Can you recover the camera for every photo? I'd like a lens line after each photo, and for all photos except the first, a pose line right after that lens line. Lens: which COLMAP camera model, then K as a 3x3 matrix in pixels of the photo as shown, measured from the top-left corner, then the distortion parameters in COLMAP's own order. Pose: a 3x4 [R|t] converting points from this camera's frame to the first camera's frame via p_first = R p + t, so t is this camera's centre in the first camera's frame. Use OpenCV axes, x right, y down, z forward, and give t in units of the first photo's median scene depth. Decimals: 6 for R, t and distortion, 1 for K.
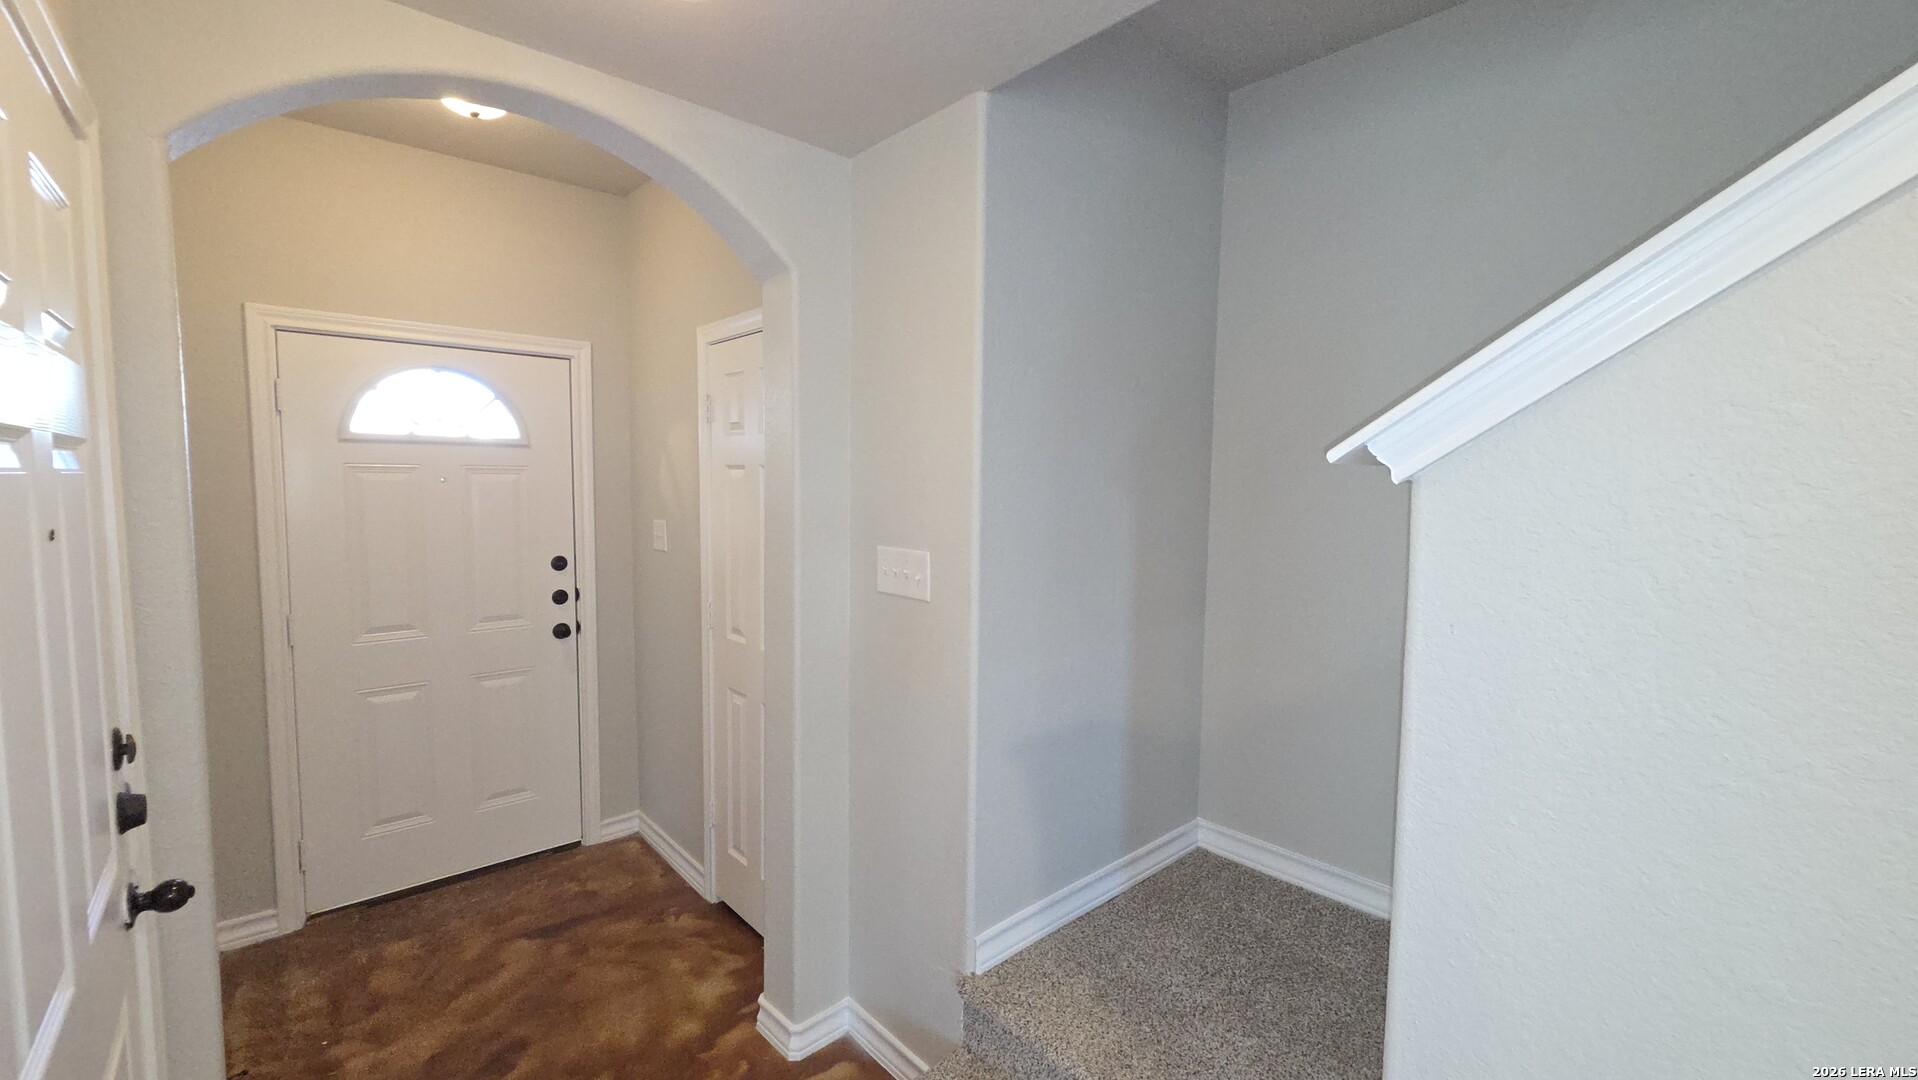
lens RADIAL K [[782.2, 0, 962.4], [0, 782.2, 539.9], [0, 0, 1]] dist [0.000269, -0.000345]
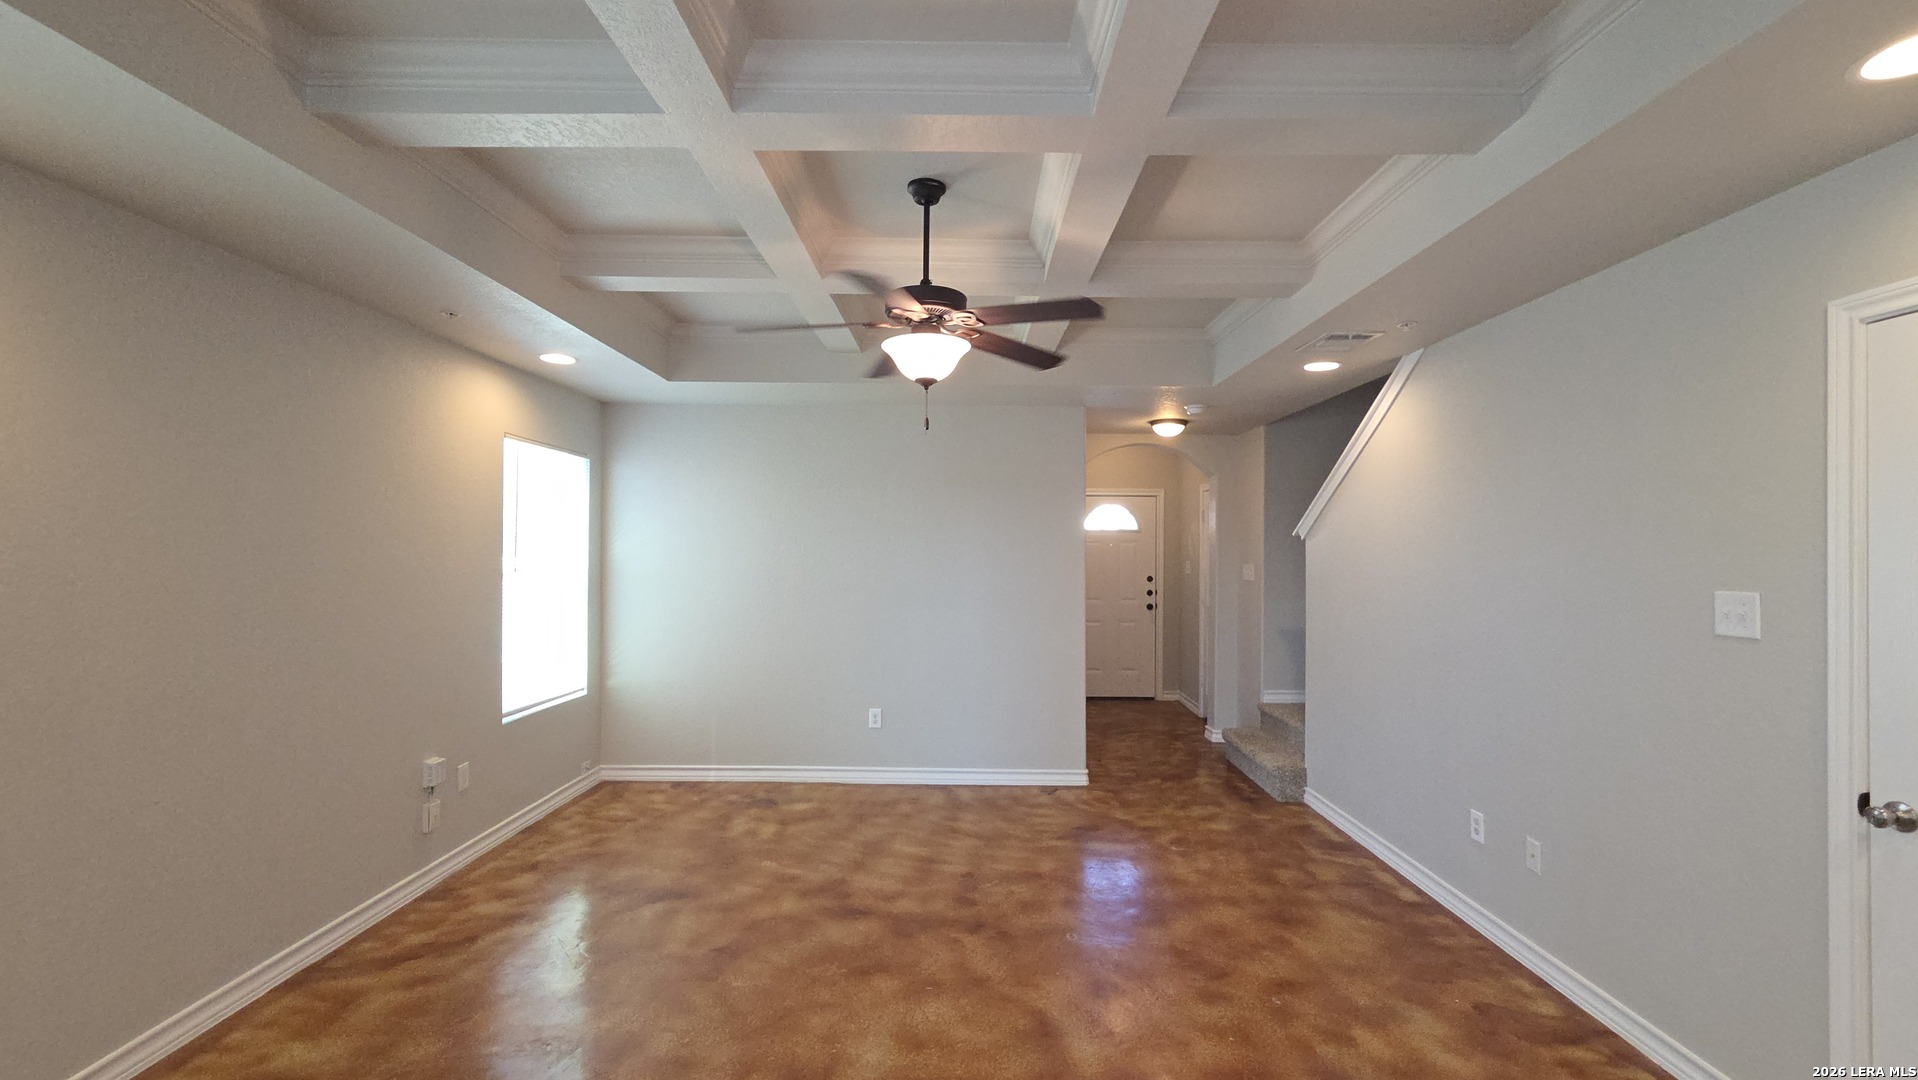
lens RADIAL K [[779.8, 0, 962.5], [0, 779.8, 539.2], [0, 0, 1]] dist [-0.000246, -0.000801]
pose [[0.740303, -0.013487, -0.672139, 0.860389], [-0.049719, 0.995962, -0.074747, 0.146329], [0.670433, 0.088753, 0.736643, -1.492701]]
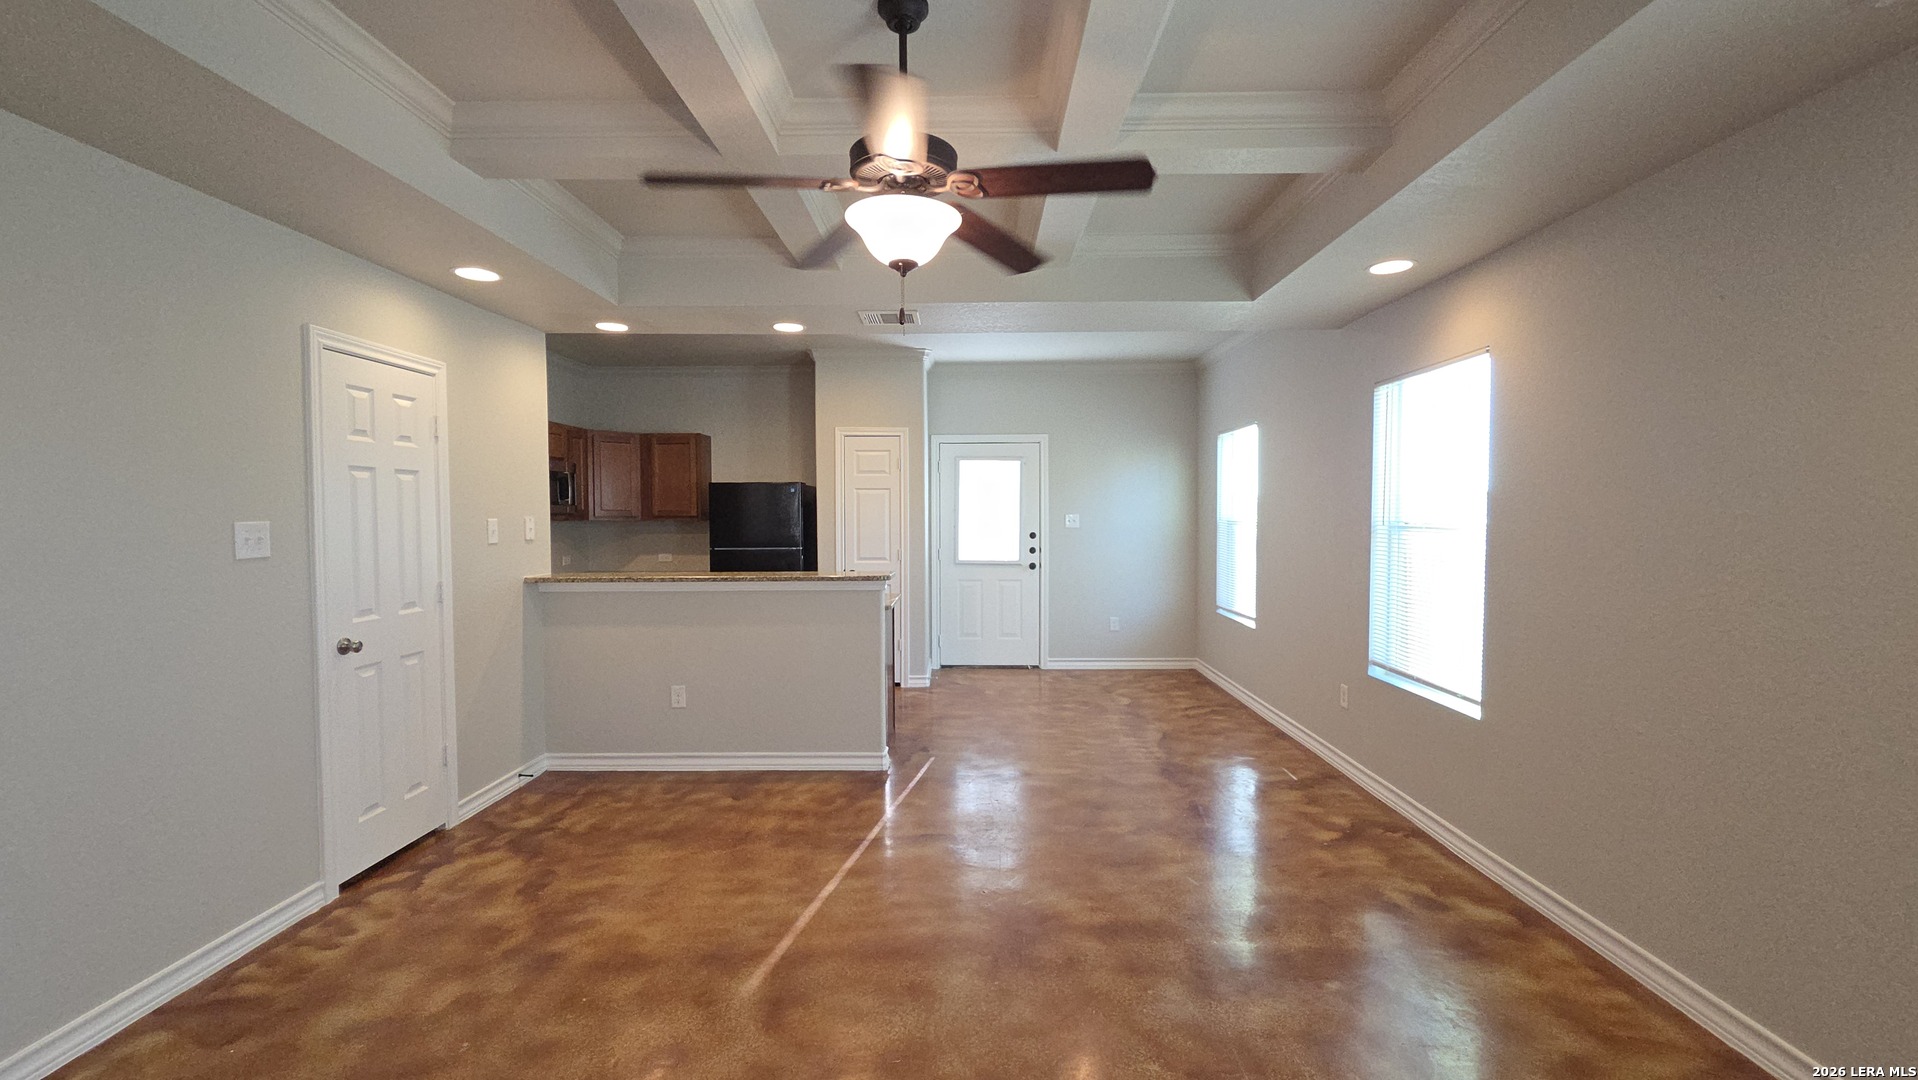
lens RADIAL K [[782.2, 0, 962.4], [0, 782.2, 539.9], [0, 0, 1]] dist [0.000269, -0.000345]
pose [[-0.733778, -0.031258, 0.678670, -0.429355], [0.046073, 0.994352, 0.095611, 0.070294], [-0.677825, 0.101426, -0.728194, -0.243980]]
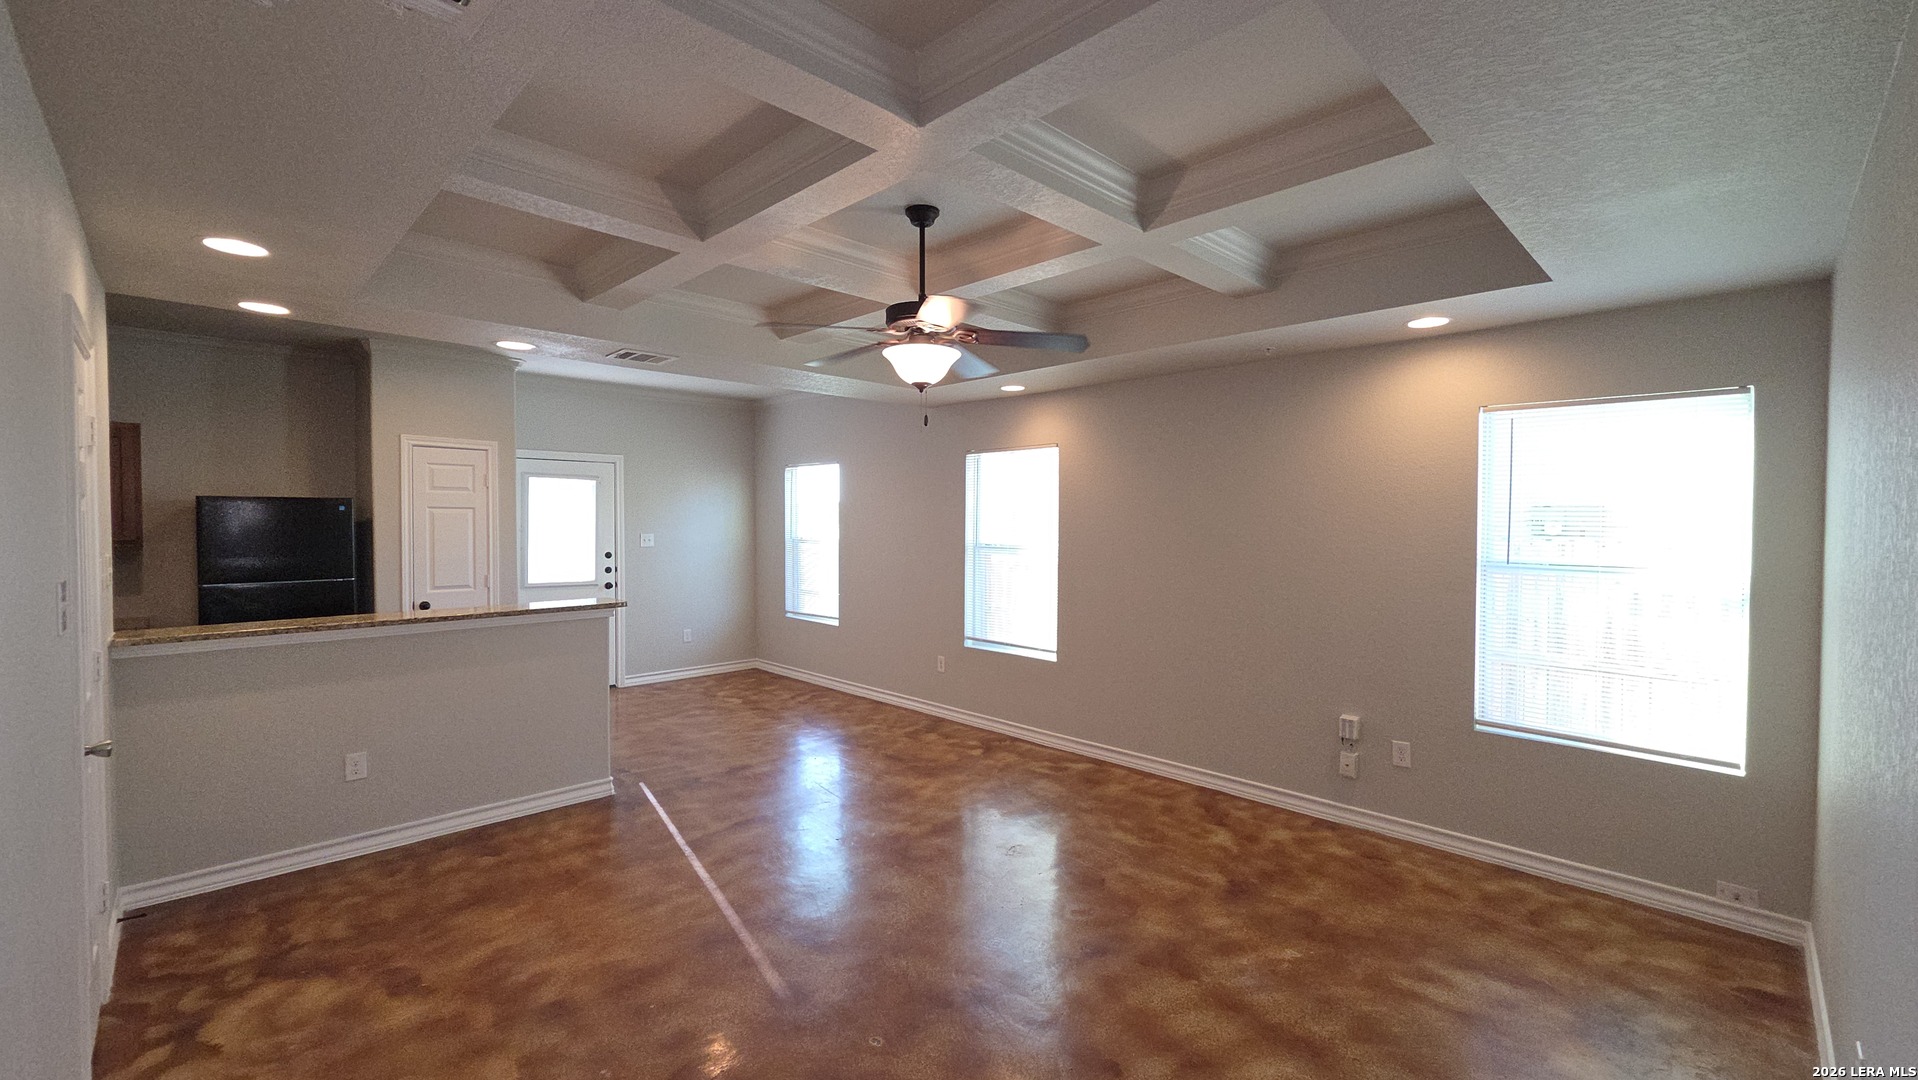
lens RADIAL K [[782.2, 0, 962.4], [0, 782.2, 539.9], [0, 0, 1]] dist [0.000269, -0.000345]
pose [[-0.998680, -0.013735, -0.049501, 0.143110], [-0.018595, 0.994904, 0.099098, -0.019461], [0.047887, 0.099888, -0.993846, 0.368525]]
